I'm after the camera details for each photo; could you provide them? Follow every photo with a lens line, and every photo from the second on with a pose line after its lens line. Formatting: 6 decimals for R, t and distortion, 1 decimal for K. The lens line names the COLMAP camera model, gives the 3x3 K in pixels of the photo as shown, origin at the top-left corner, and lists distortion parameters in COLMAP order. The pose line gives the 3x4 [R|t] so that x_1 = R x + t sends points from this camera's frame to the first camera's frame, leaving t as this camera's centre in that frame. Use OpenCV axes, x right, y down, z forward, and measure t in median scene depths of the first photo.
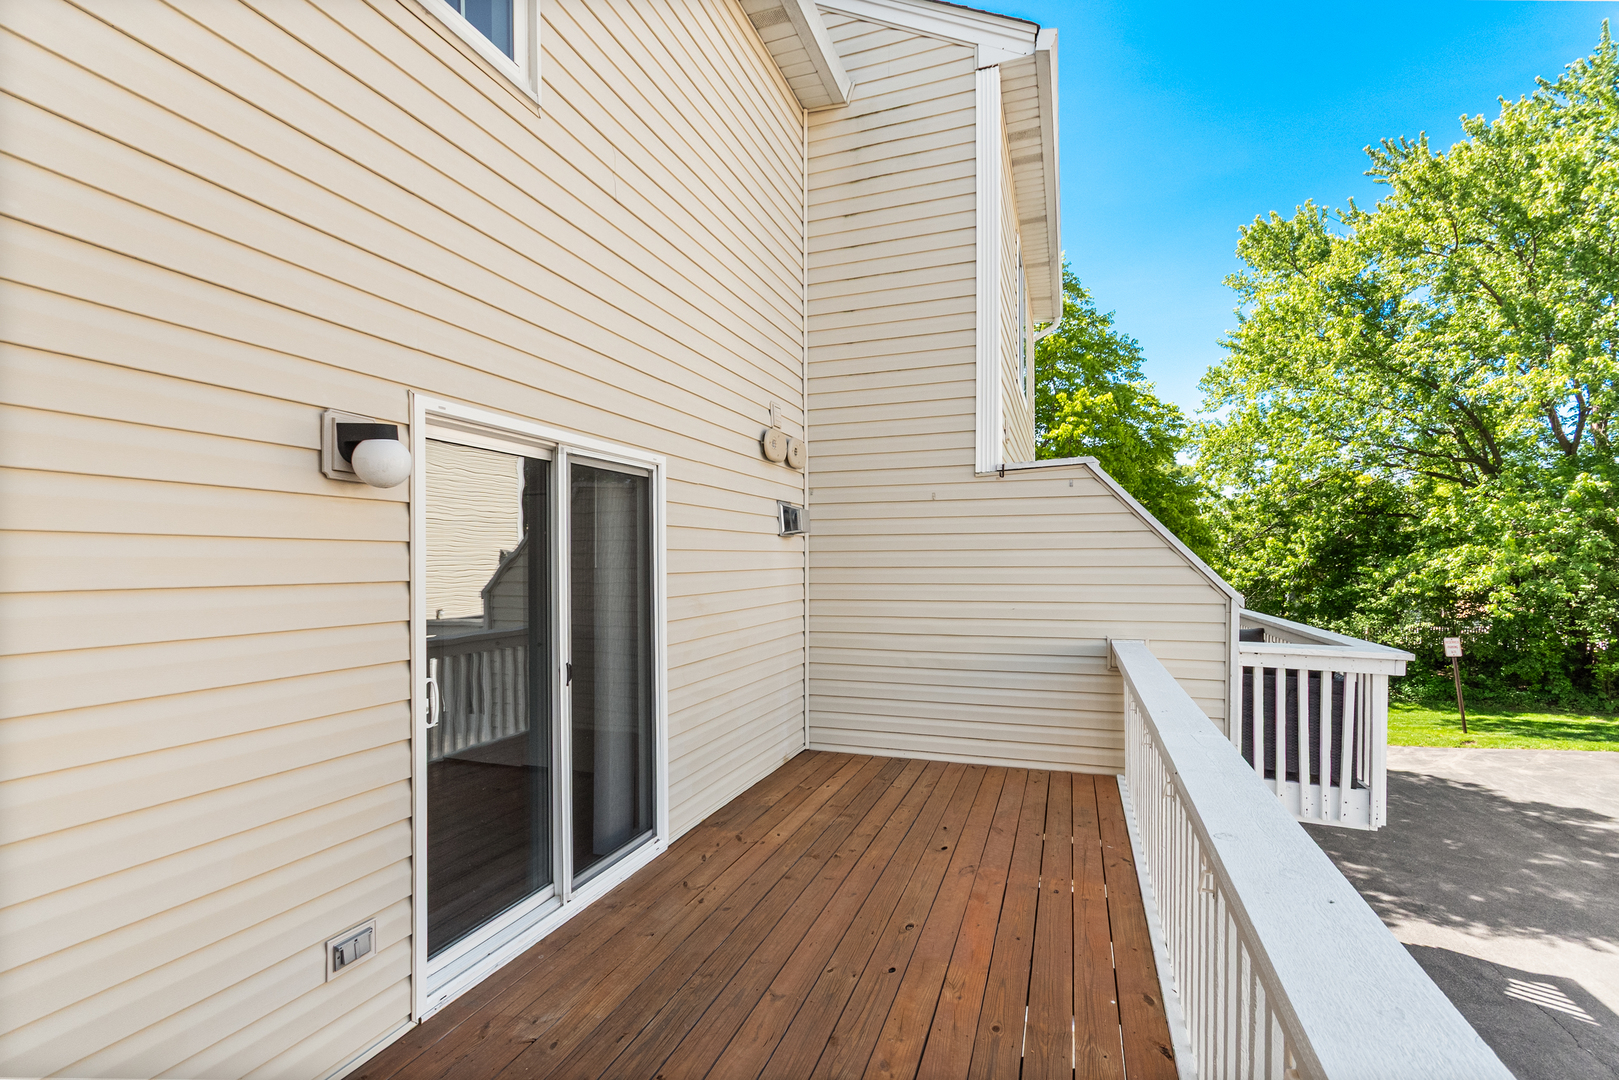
lens RADIAL K [[711.9, 0, 807.2], [0, 711.9, 557.1], [0, 0, 1]] dist [-0.002553, 0.000552]
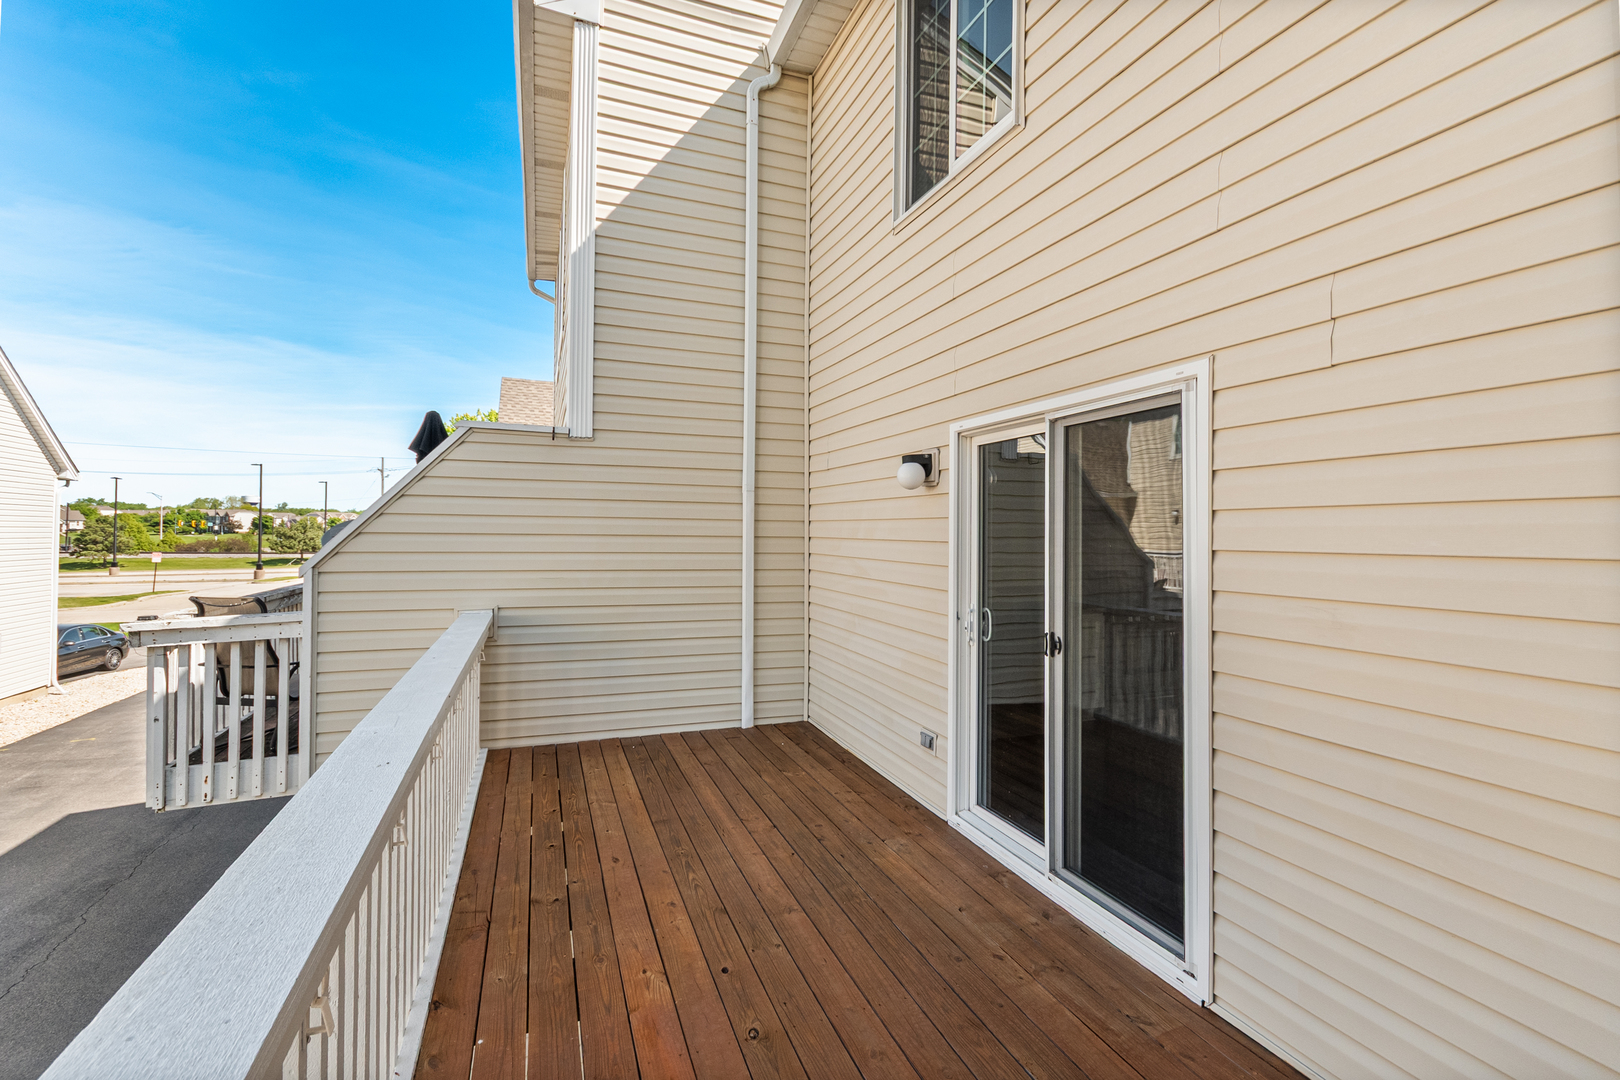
lens RADIAL K [[712.3, 0, 807.0], [0, 712.3, 532.1], [0, 0, 1]] dist [-0.002553, 0.000552]
pose [[-0.754968, -0.005398, -0.655740, 0.675860], [-0.002817, 0.999984, -0.004989, 0.017395], [0.655756, -0.001919, -0.754971, 1.840524]]
